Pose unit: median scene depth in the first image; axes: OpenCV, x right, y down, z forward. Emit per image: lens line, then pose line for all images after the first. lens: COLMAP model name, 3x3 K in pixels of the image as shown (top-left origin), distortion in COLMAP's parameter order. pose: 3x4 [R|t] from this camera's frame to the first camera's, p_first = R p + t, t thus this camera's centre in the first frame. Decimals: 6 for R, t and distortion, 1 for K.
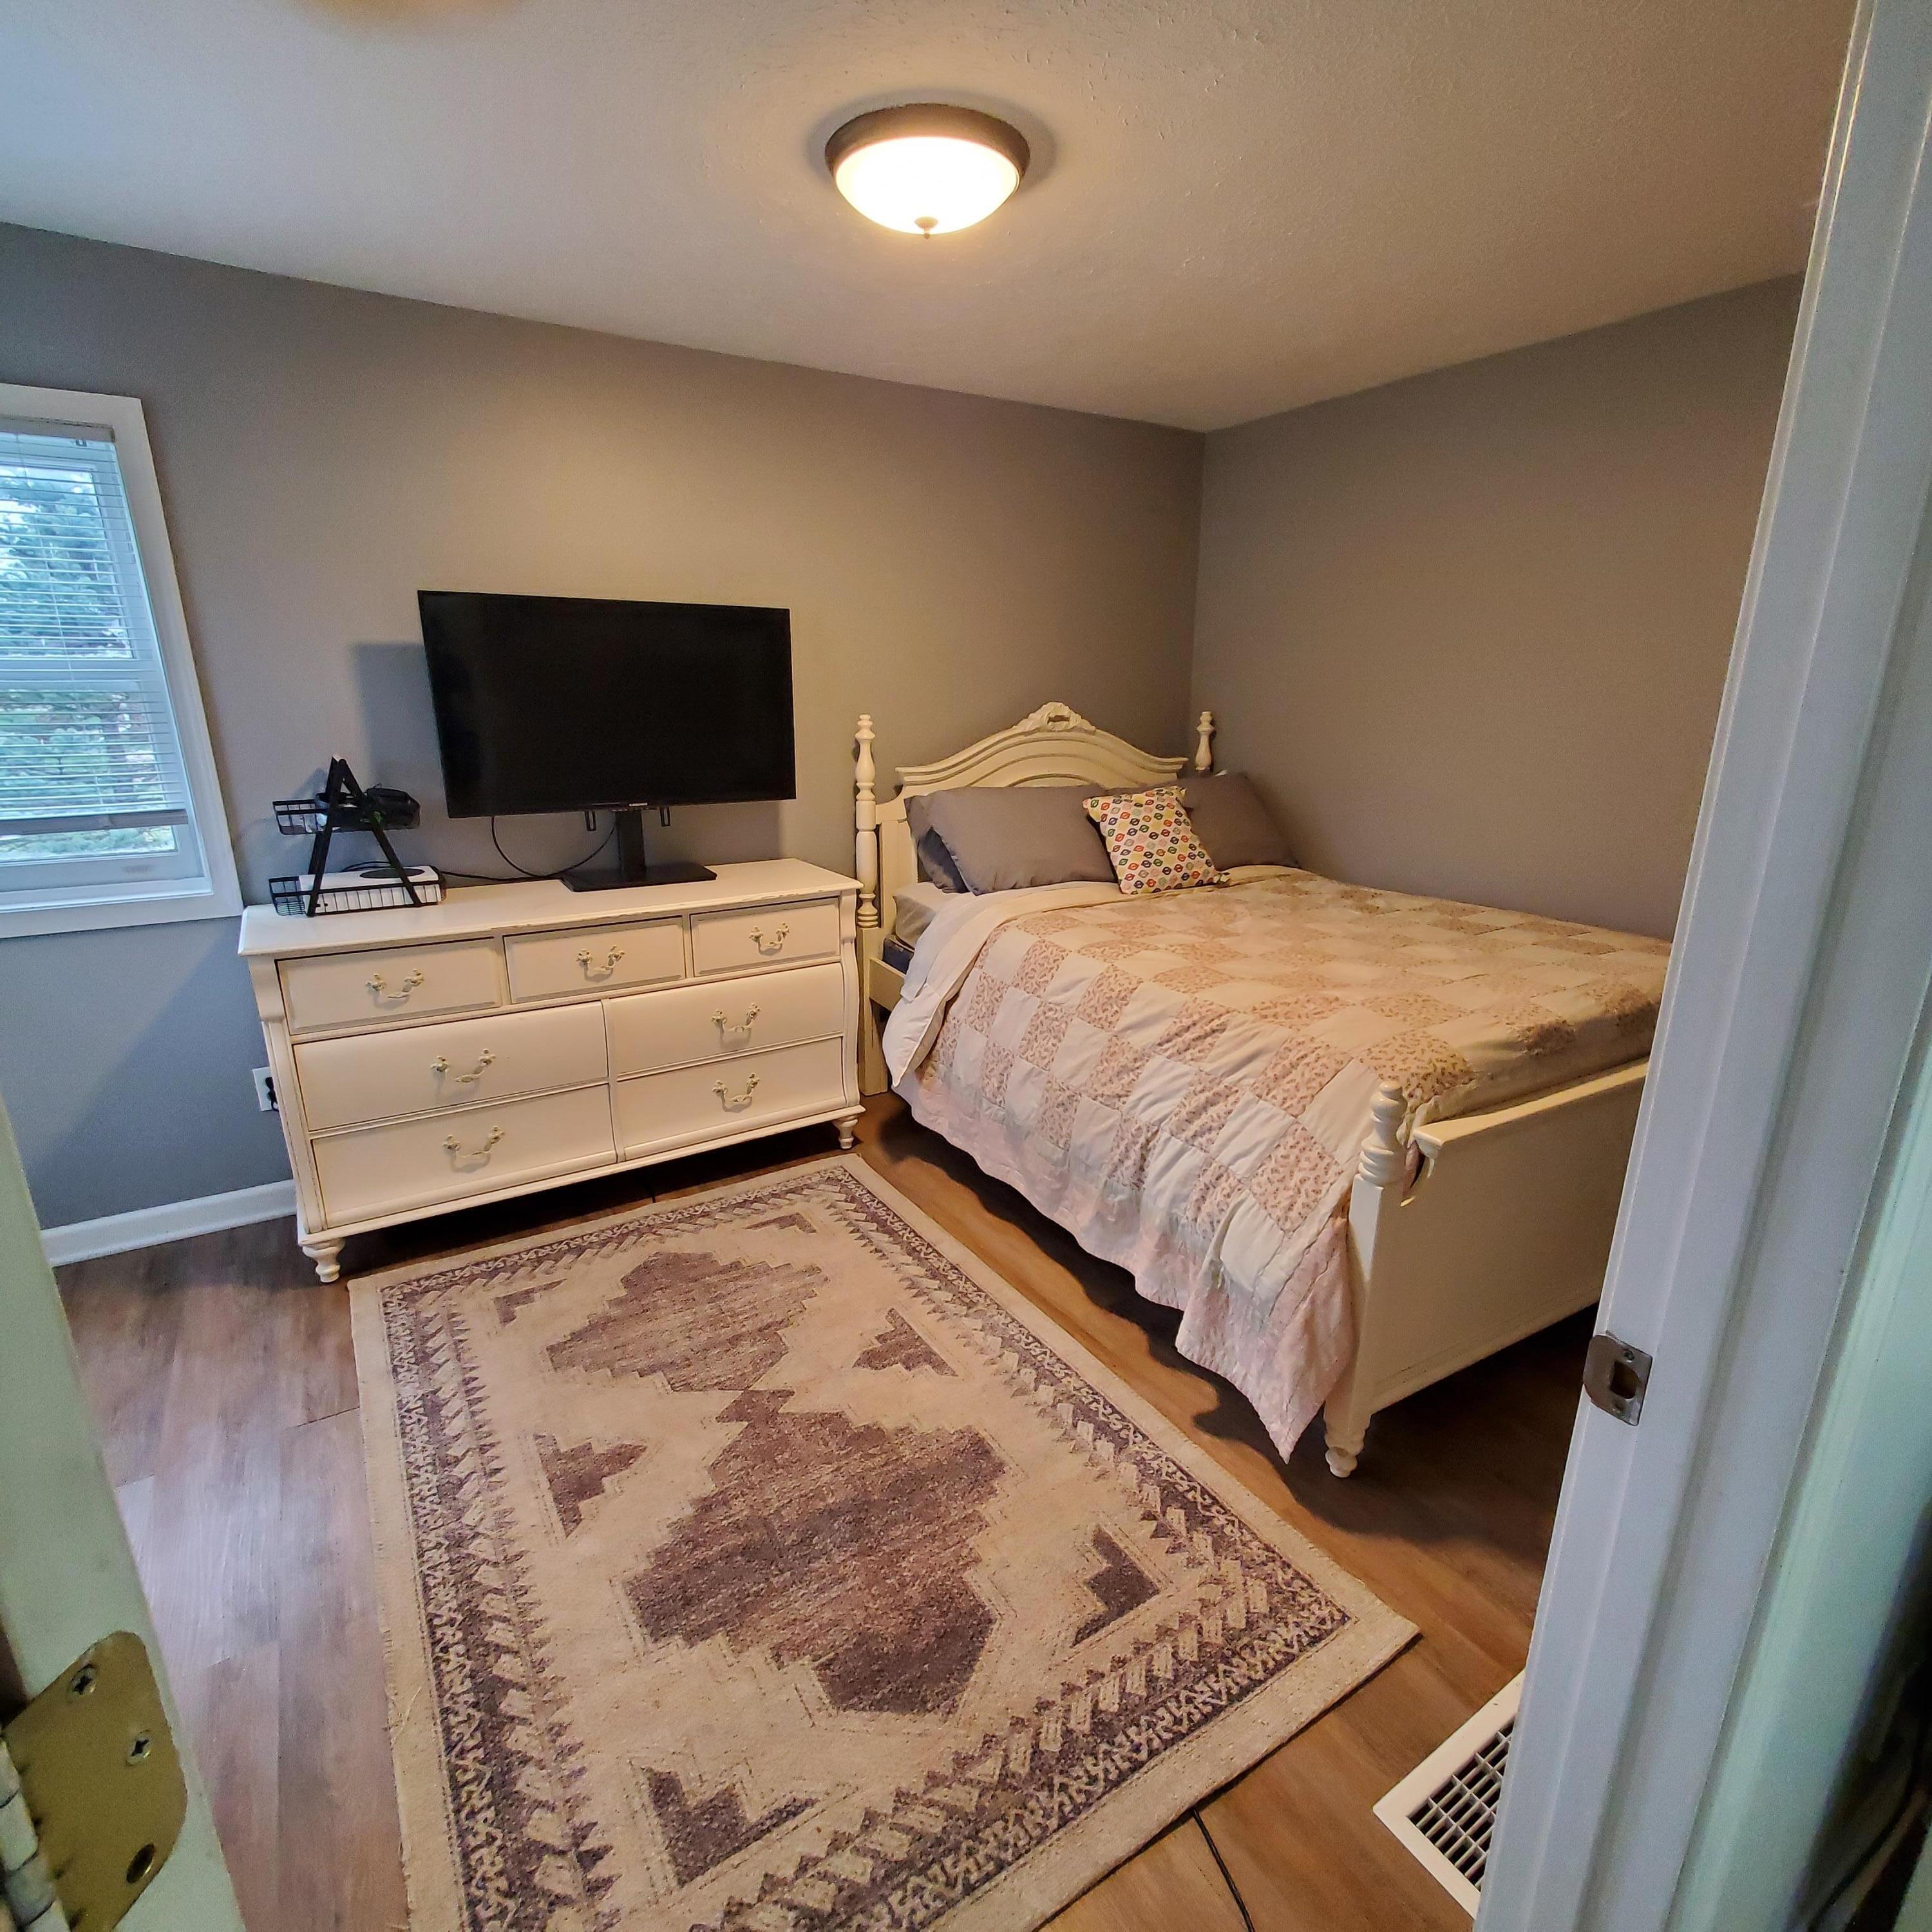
lens RADIAL K [[1012.9, 0, 965.8], [0, 1012.9, 974.9], [0, 0, 1]] dist [-0.001753, 0.002845]
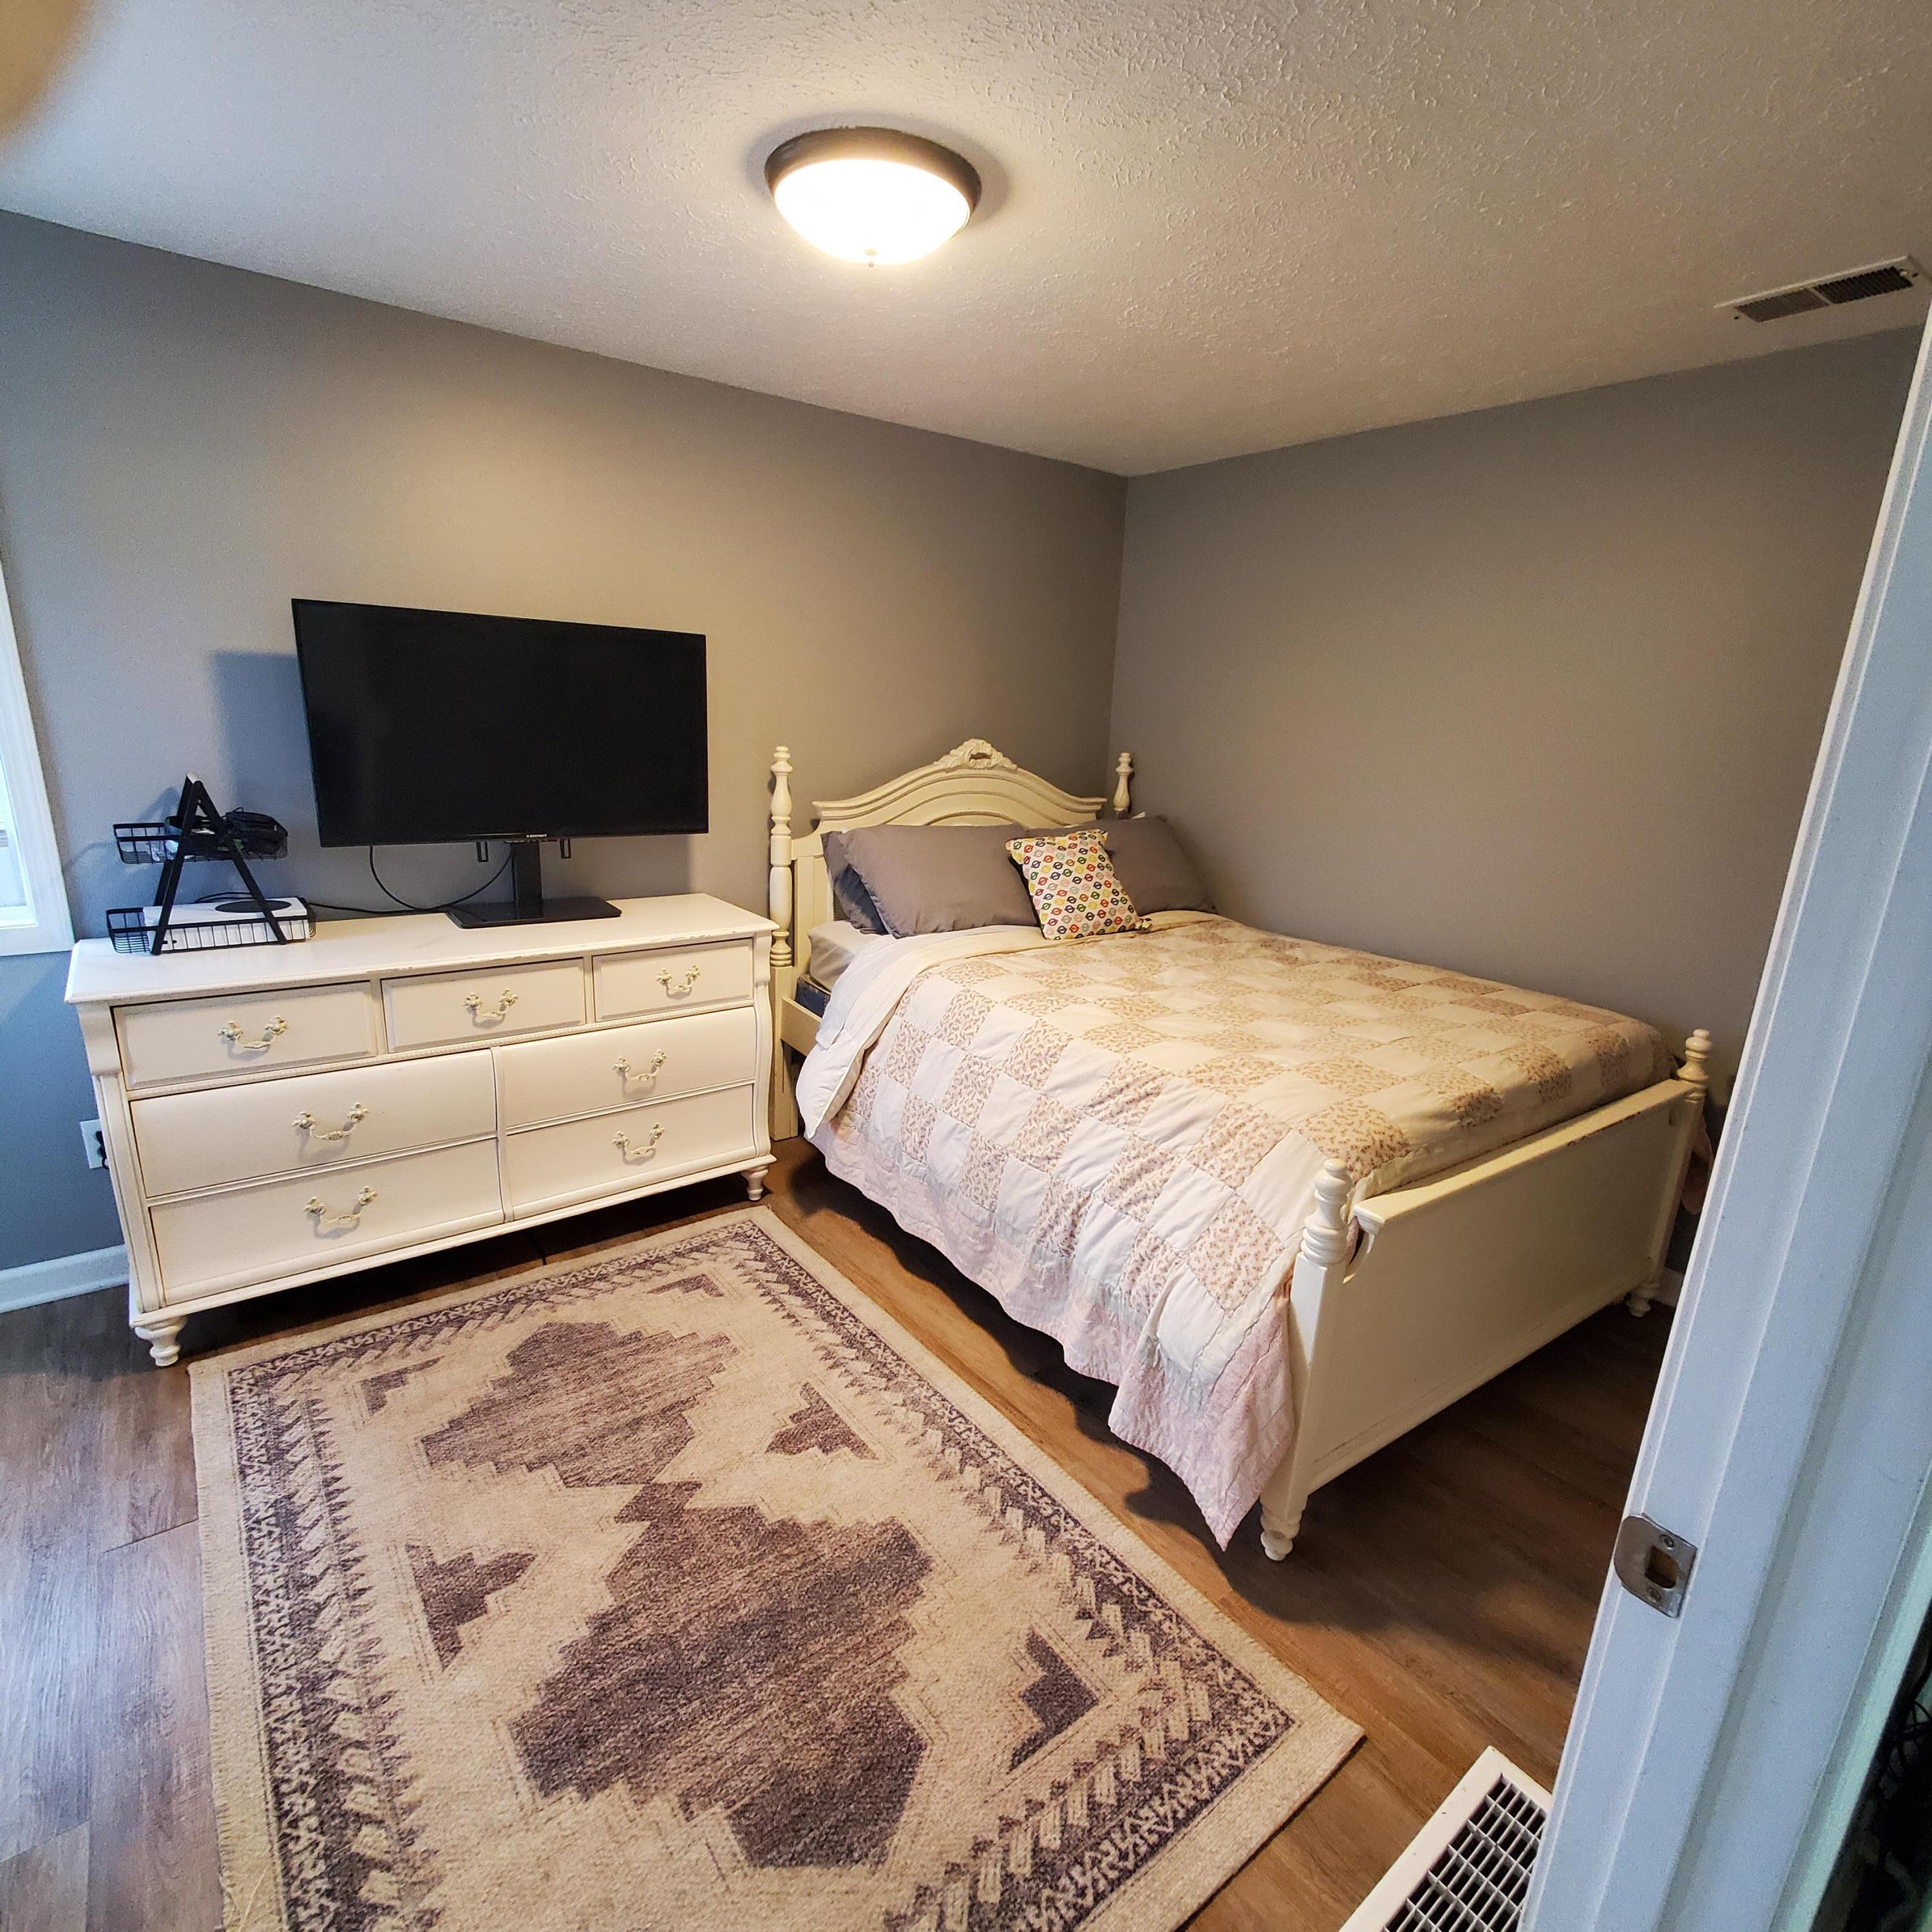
lens RADIAL K [[1012.9, 0, 965.8], [0, 1012.9, 975.1], [0, 0, 1]] dist [-0.001753, 0.002845]
pose [[0.994928, 0.015583, 0.099379, -0.028404], [-0.013913, 0.999750, -0.017478, -0.040057], [-0.099627, 0.016006, 0.994896, 0.047565]]
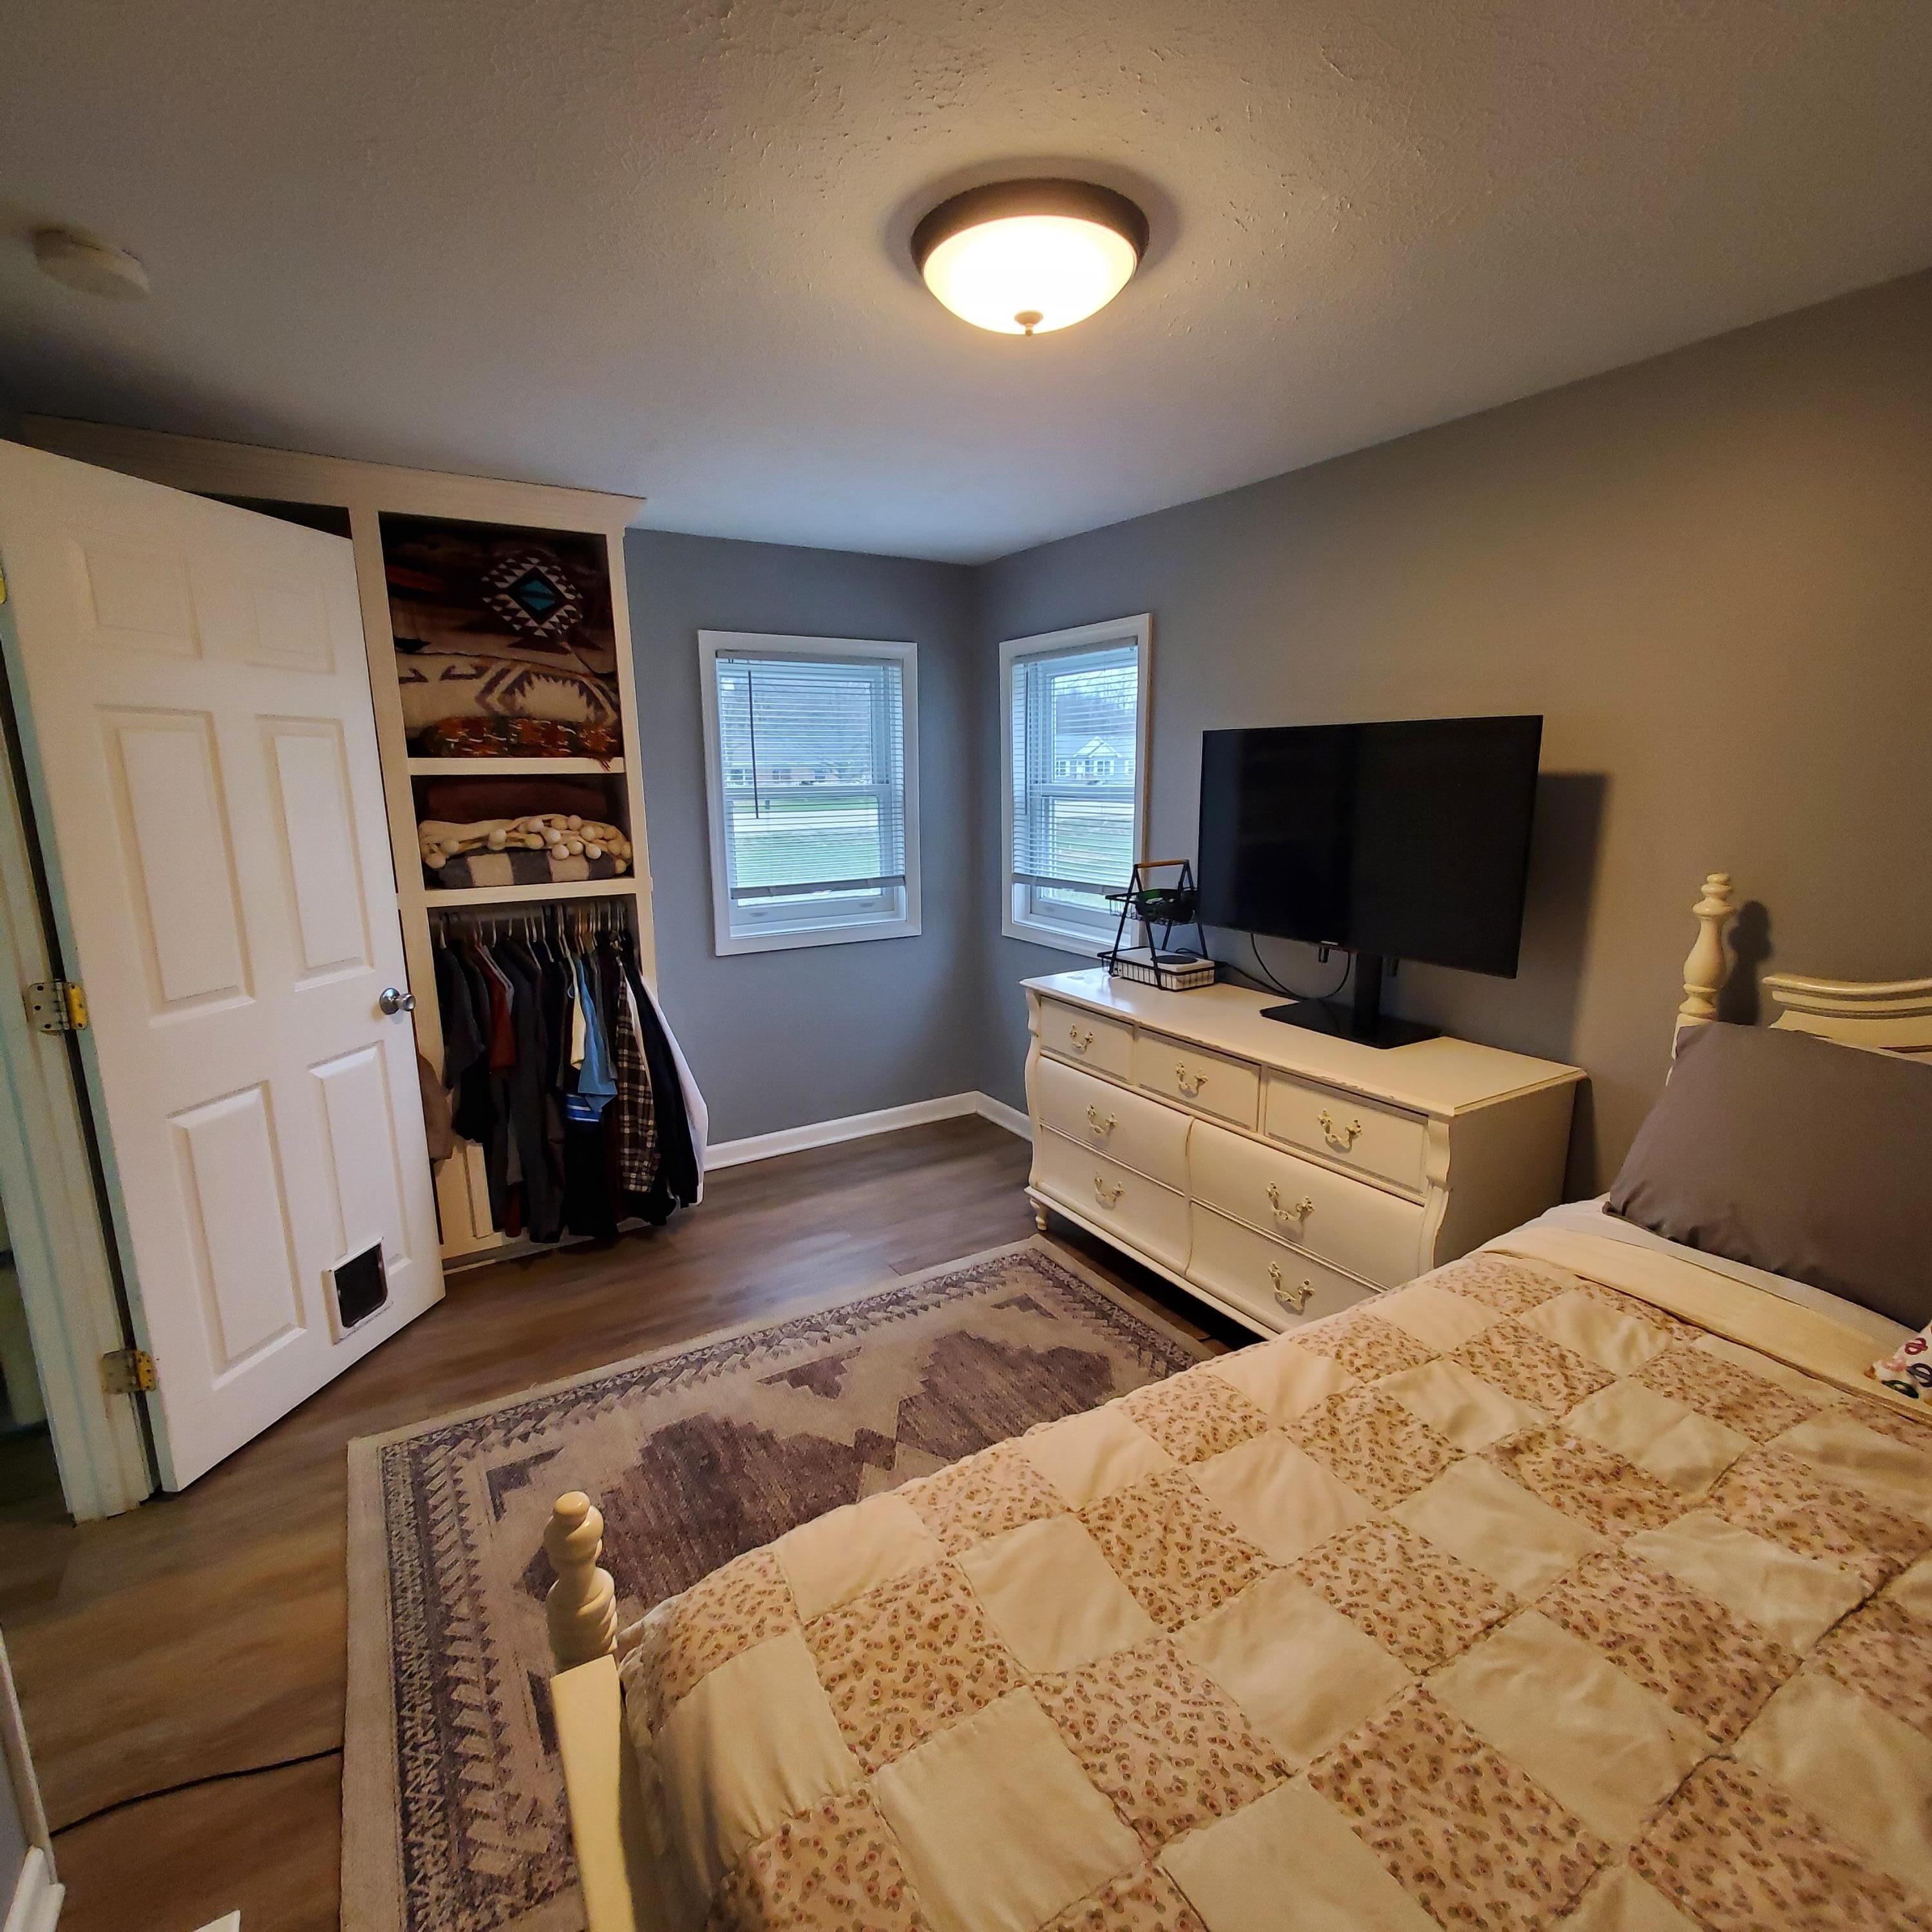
lens RADIAL K [[1012.9, 0, 979.6], [0, 1012.9, 982.7], [0, 0, 1]] dist [-0.001753, 0.002845]
pose [[-0.008687, 0.201567, -0.979436, 0.777266], [-0.272383, 0.941958, 0.196270, -0.309641], [0.962150, 0.268487, 0.046720, 0.906616]]
